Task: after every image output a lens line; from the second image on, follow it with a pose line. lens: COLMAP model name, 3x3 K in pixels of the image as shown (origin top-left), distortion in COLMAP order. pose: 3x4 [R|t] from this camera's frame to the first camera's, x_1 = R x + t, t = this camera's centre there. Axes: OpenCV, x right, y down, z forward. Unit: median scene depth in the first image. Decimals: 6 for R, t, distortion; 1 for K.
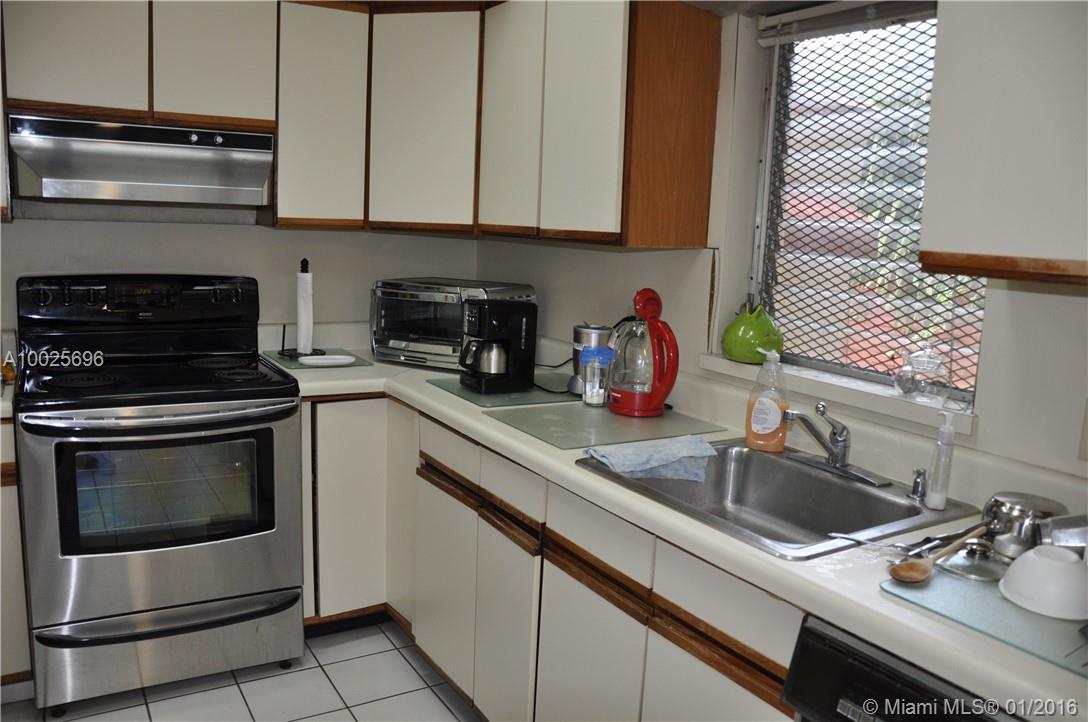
lens RADIAL K [[841.5, 0, 546.9], [0, 841.5, 373.7], [0, 0, 1]] dist [-0.136147, 0.088773]
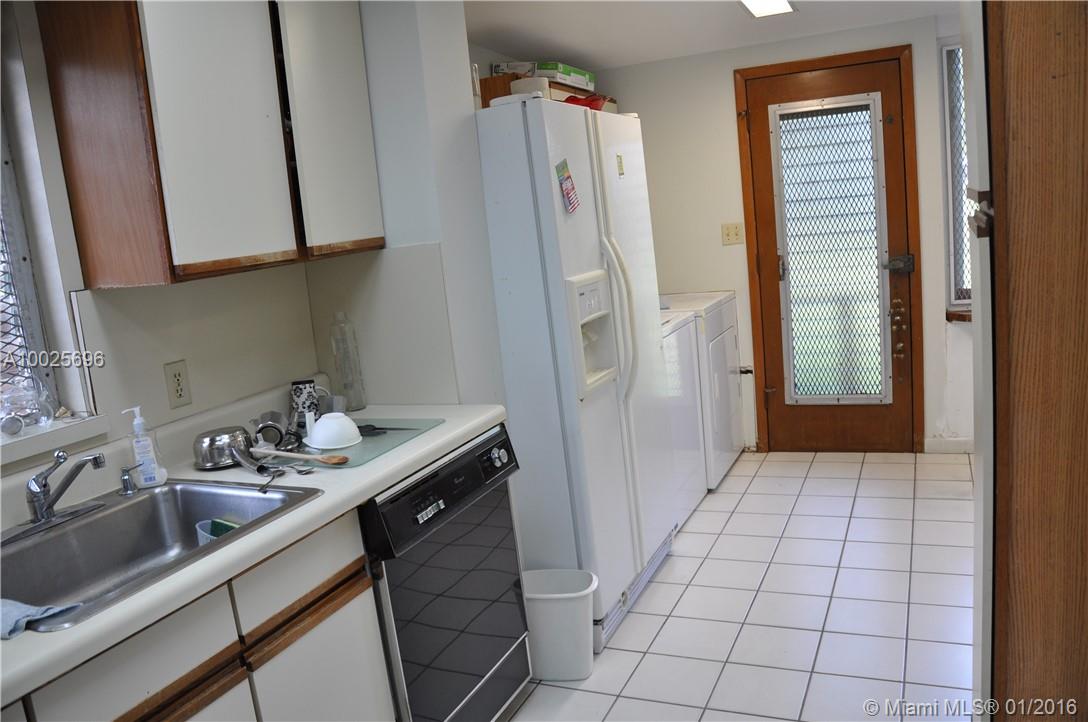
lens RADIAL K [[841.5, 0, 546.9], [0, 841.5, 373.7], [0, 0, 1]] dist [-0.136147, 0.088773]
pose [[-0.559999, -0.141044, 0.816399, -0.534490], [0.213433, 0.927583, 0.306654, -0.154983], [-0.800530, 0.345972, -0.489342, 0.732985]]
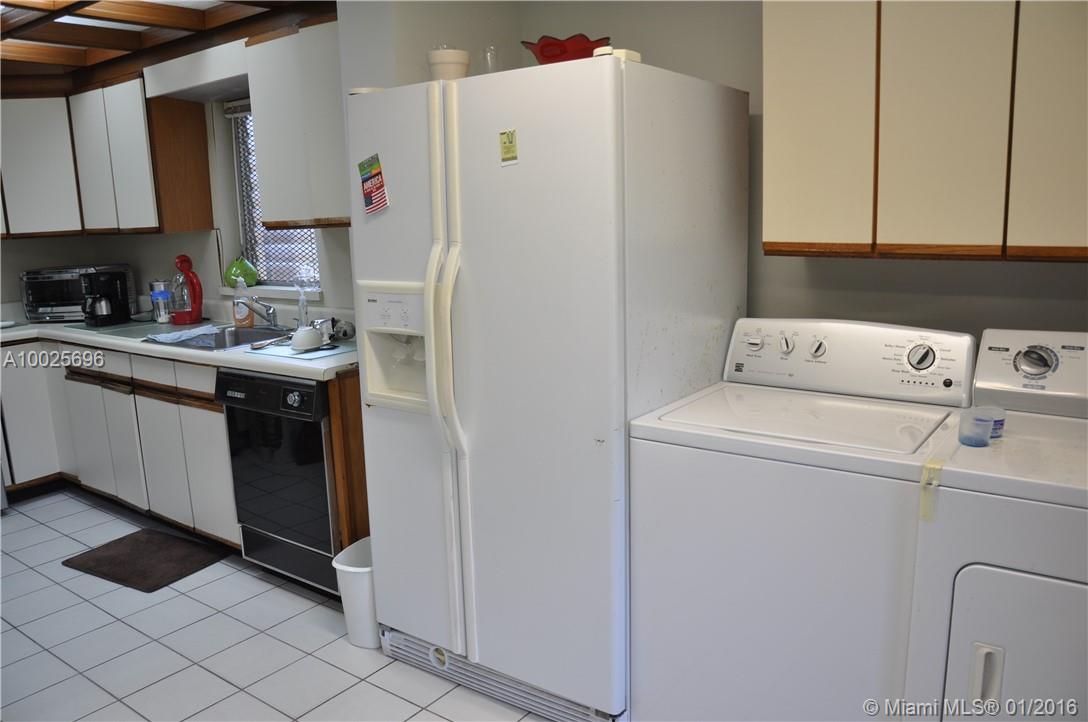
lens RADIAL K [[841.5, 0, 546.9], [0, 841.5, 373.7], [0, 0, 1]] dist [-0.136147, 0.088773]
pose [[0.926342, -0.147221, 0.346721, 0.192858], [0.136585, 0.989097, 0.055065, 0.162038], [-0.351047, -0.003652, 0.936351, -0.941374]]
